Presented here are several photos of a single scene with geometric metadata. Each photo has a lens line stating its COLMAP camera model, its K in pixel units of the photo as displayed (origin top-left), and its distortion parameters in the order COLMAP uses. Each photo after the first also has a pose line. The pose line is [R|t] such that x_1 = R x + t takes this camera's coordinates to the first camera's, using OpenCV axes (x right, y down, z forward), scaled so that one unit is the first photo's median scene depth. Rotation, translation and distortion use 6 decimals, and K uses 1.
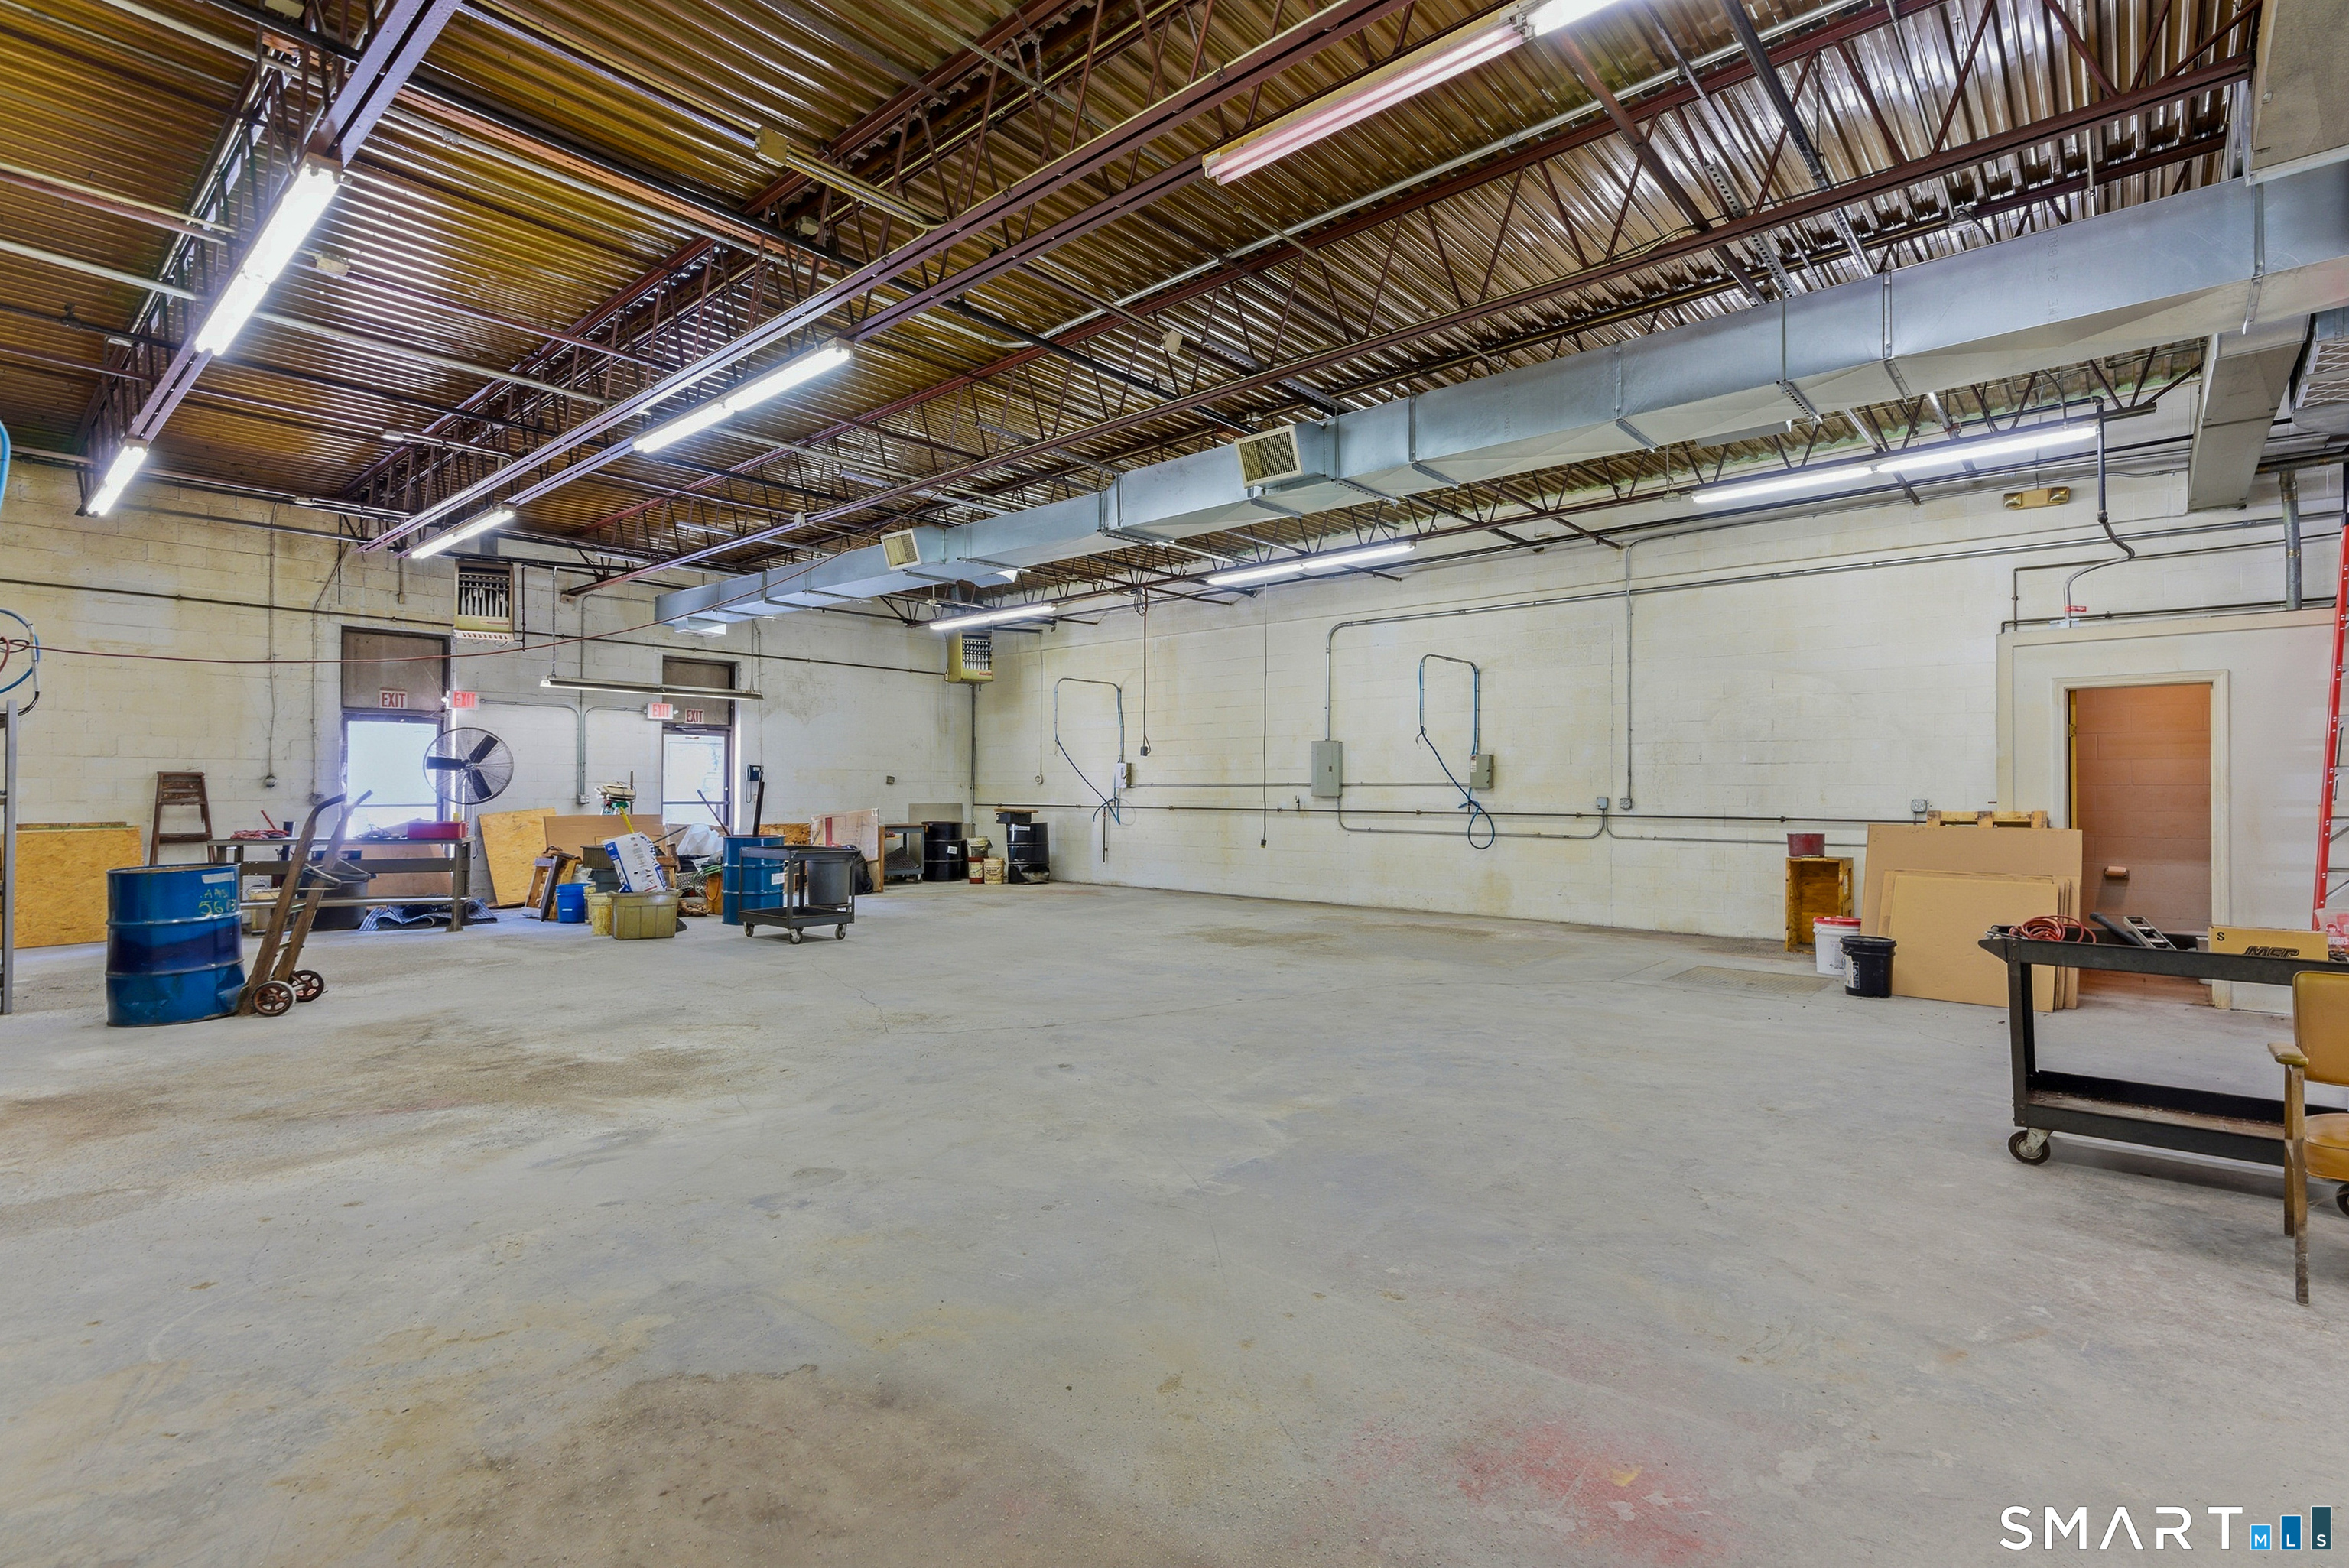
lens RADIAL K [[1146.6, 0, 1165.4], [0, 1146.6, 781.1], [0, 0, 1]] dist [-0.000057, 0.000490]
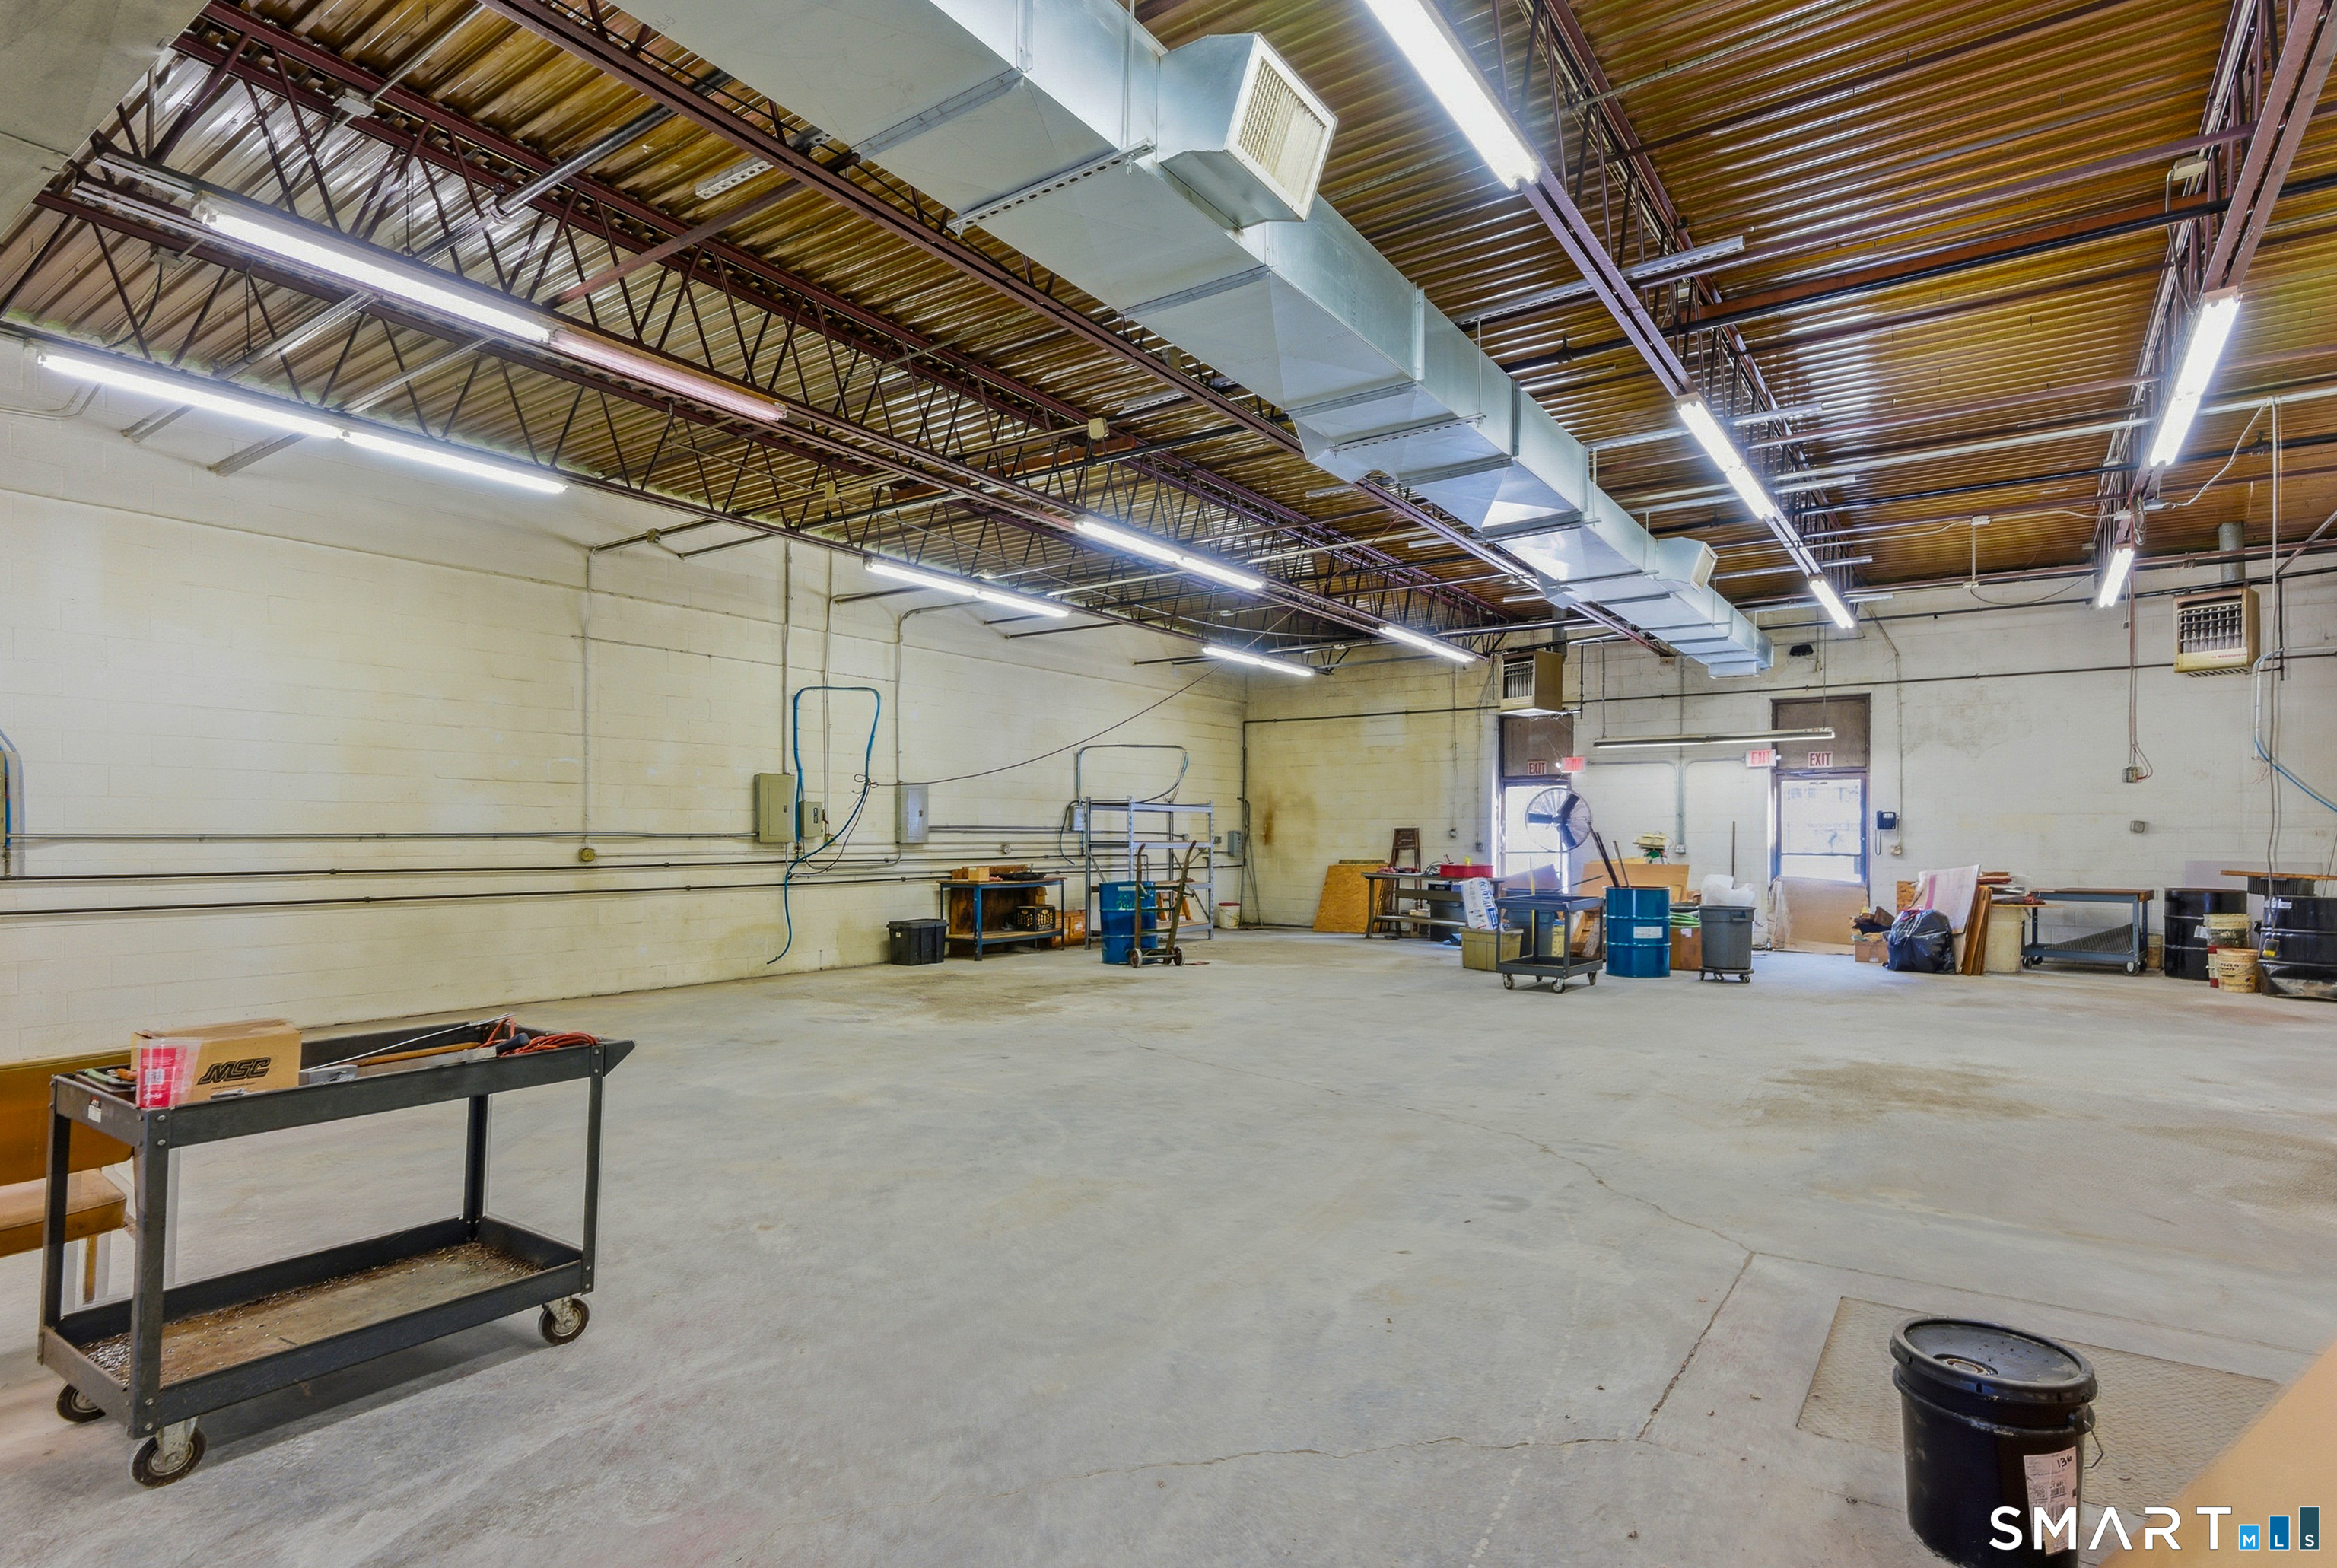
lens RADIAL K [[1140.9, 0, 1169.6], [0, 1140.9, 806.1], [0, 0, 1]] dist [-0.000057, 0.000490]
pose [[0.118435, -0.029633, -0.992520, 1.813570], [0.008401, 0.999549, -0.028840, 0.011508], [0.992926, -0.004923, 0.118630, 1.556669]]
